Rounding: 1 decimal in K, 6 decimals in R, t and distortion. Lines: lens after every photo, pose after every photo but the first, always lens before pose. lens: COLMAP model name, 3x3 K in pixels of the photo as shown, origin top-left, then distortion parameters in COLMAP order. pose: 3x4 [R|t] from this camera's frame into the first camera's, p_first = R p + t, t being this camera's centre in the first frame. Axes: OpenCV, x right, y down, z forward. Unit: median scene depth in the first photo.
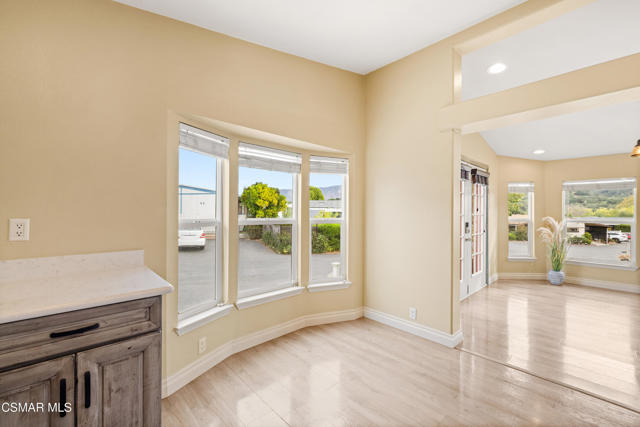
lens RADIAL K [[273.7, 0, 320.2], [0, 273.7, 211.1], [0, 0, 1]] dist [0.001731, -0.000338]
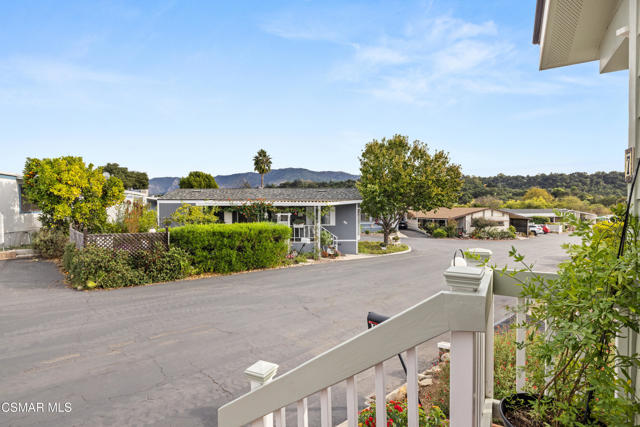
lens RADIAL K [[332.0, 0, 323.4], [0, 332.0, 214.0], [0, 0, 1]] dist [-0.001152, -0.000395]
pose [[0.955800, -0.017388, 0.293503, 0.082082], [0.009772, 0.999577, 0.027394, 0.002811], [-0.293855, -0.023315, 0.955566, 0.221987]]
